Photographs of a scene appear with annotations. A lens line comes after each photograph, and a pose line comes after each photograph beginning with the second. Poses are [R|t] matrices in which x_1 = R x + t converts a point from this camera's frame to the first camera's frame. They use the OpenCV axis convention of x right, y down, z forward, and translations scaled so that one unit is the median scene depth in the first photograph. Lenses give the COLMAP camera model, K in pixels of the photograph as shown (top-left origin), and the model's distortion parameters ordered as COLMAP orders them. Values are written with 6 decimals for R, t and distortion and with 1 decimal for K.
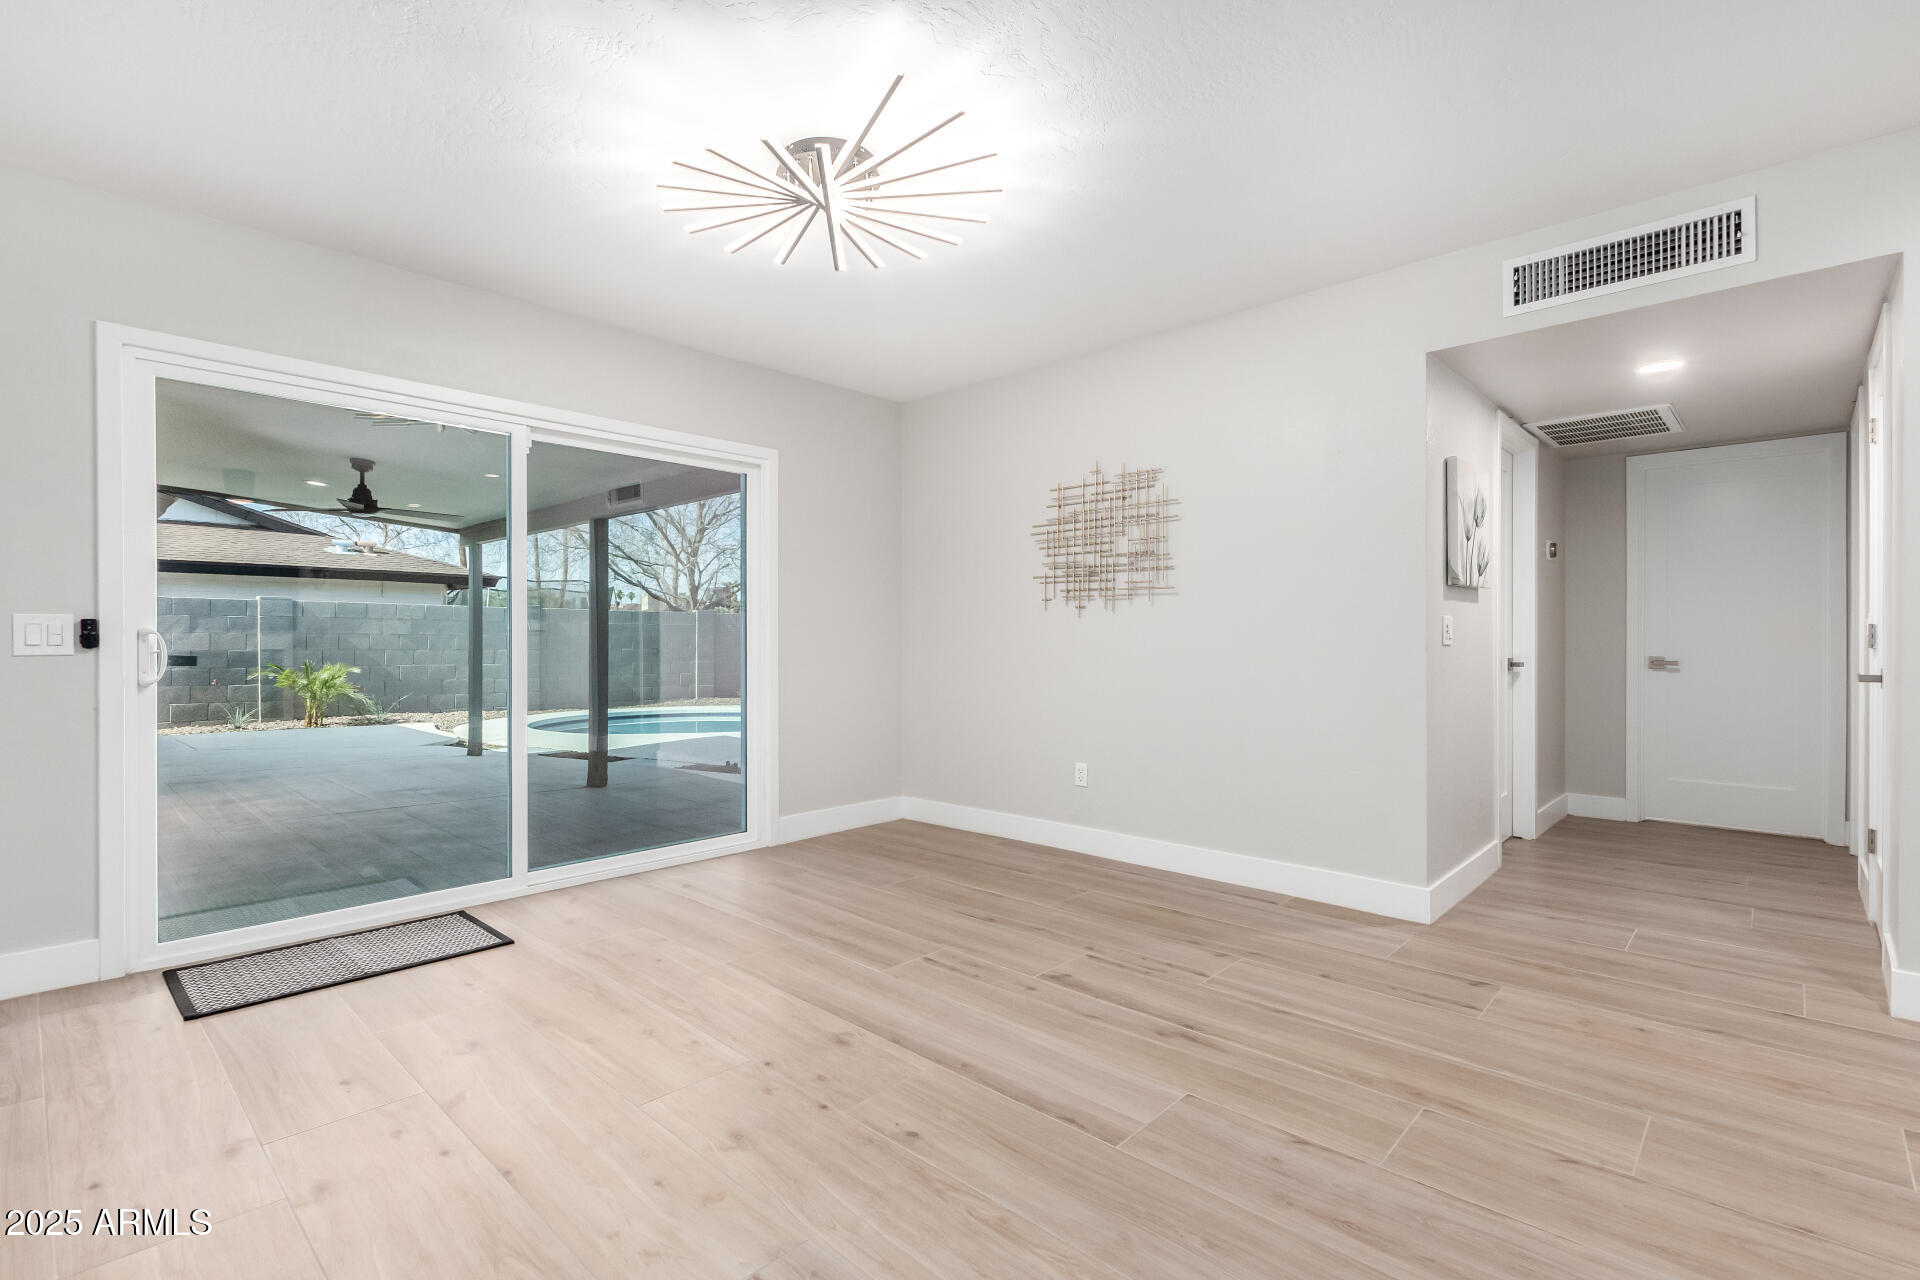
lens RADIAL K [[877.4, 0, 964.9], [0, 877.4, 635.6], [0, 0, 1]] dist [0.004743, -0.000263]
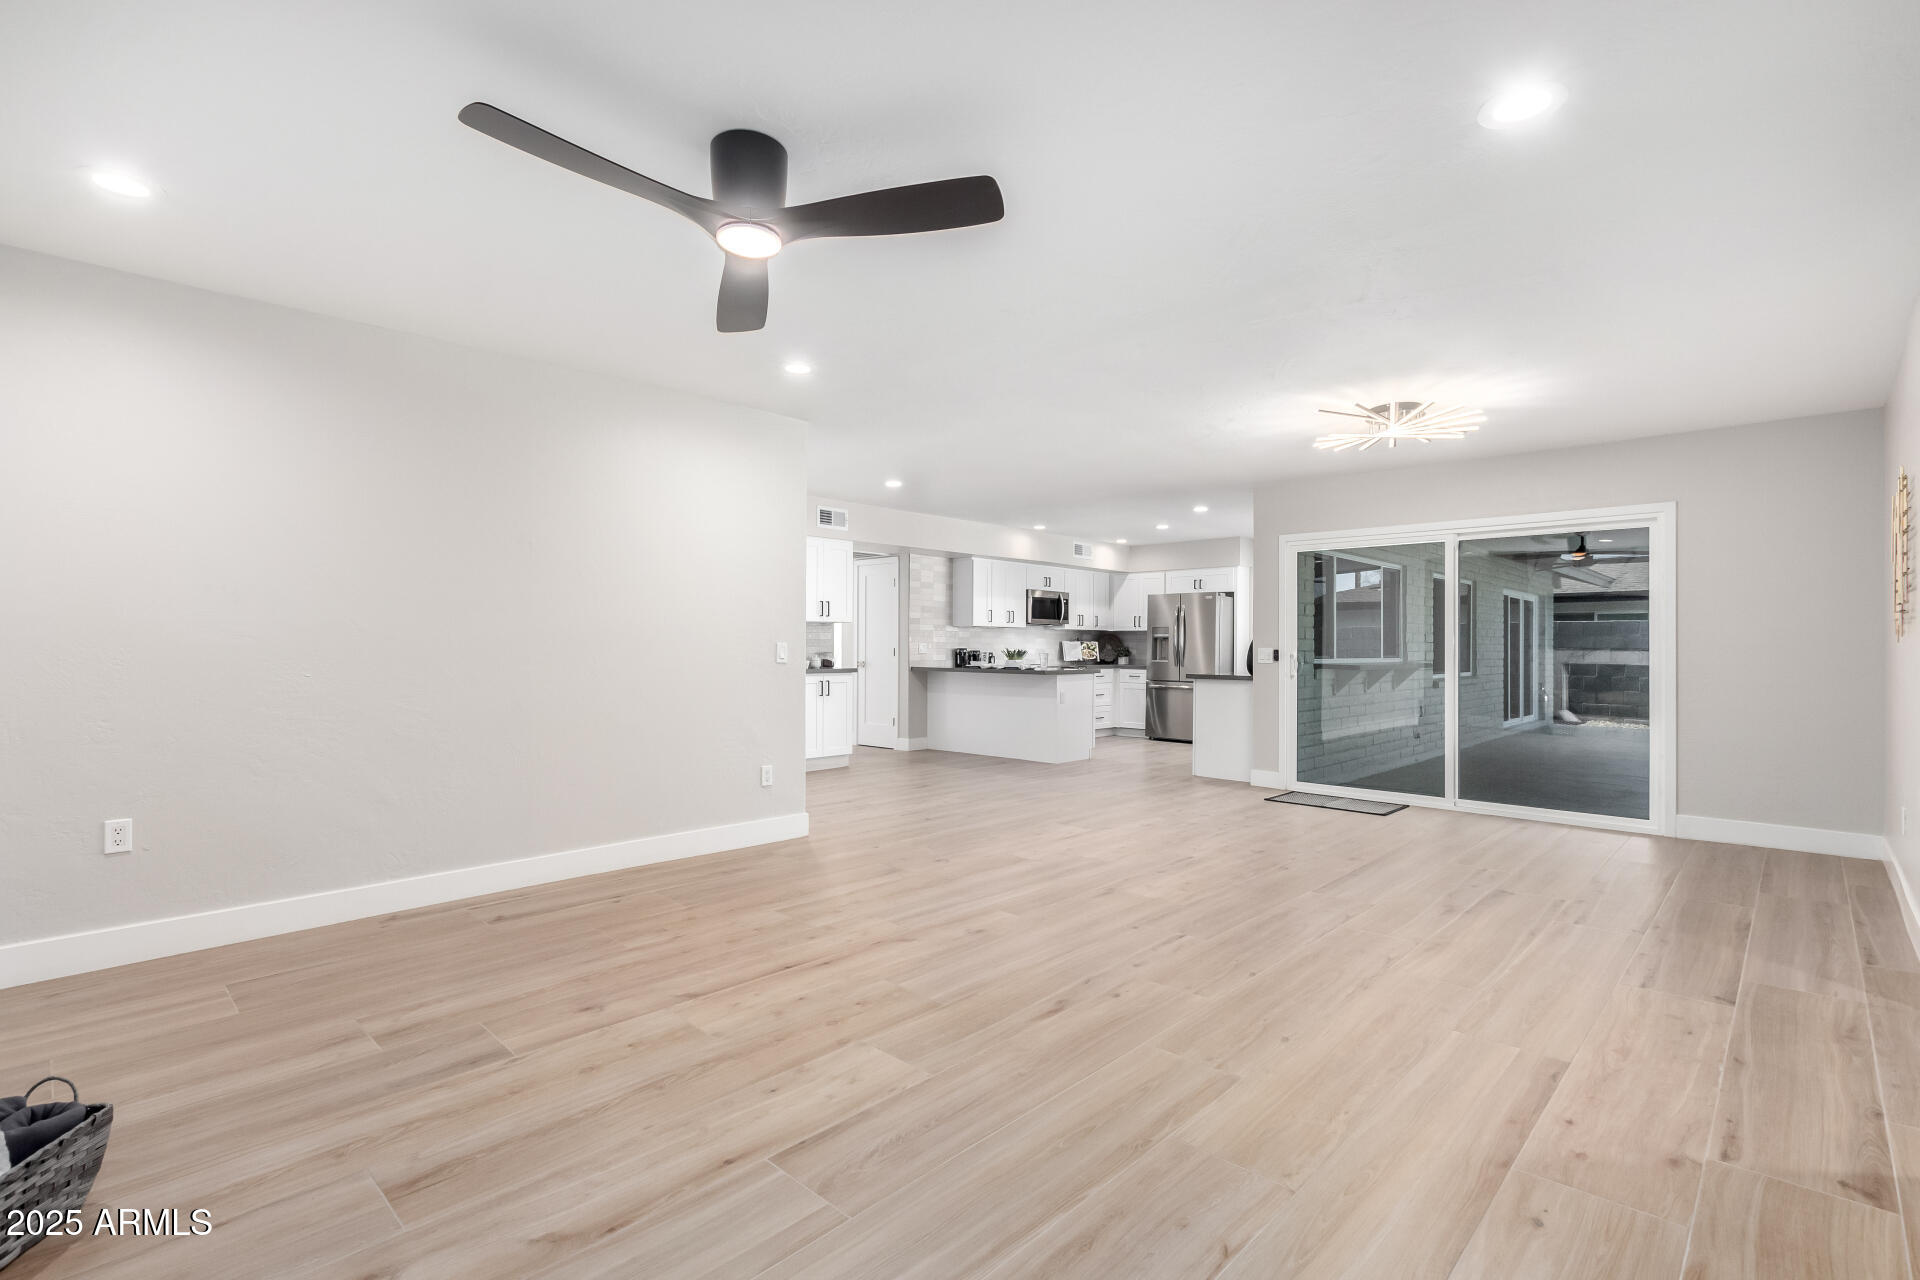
lens RADIAL K [[877.4, 0, 960.1], [0, 877.4, 642.8], [0, 0, 1]] dist [0.004743, -0.000263]
pose [[-0.014637, -0.007274, -0.999866, 1.904467], [-0.004359, 0.999965, -0.007211, -0.019615], [0.999883, 0.004253, -0.014668, 0.121344]]
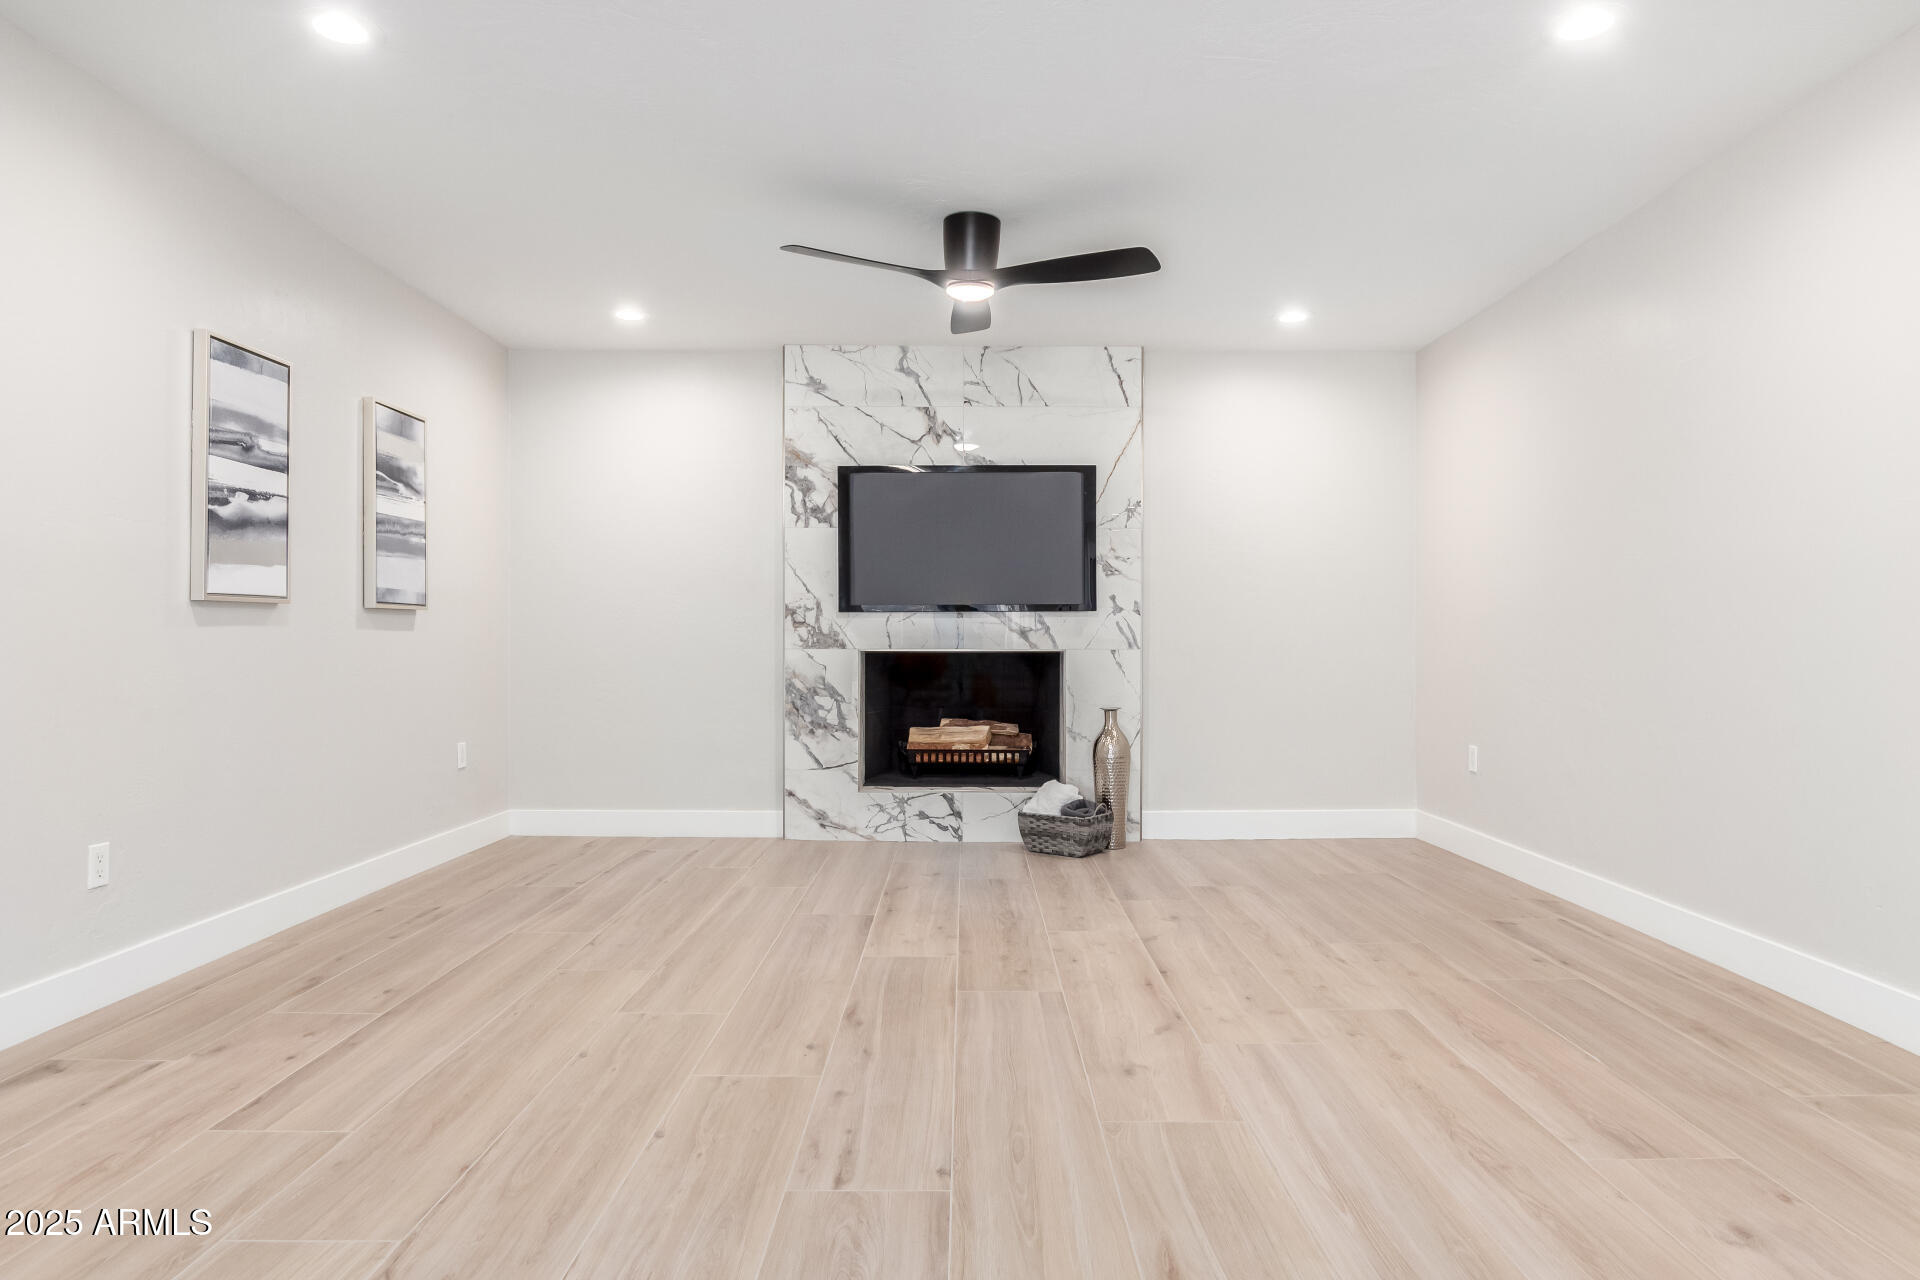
lens RADIAL K [[1150.4, 0, 969.8], [0, 1150.4, 638.0], [0, 0, 1]] dist [0.008478, 0.002064]
pose [[-0.674888, -0.003837, 0.737910, -0.301672], [-0.000861, 0.999990, 0.004413, 0.030363], [-0.737919, 0.002343, -0.674885, 1.002042]]
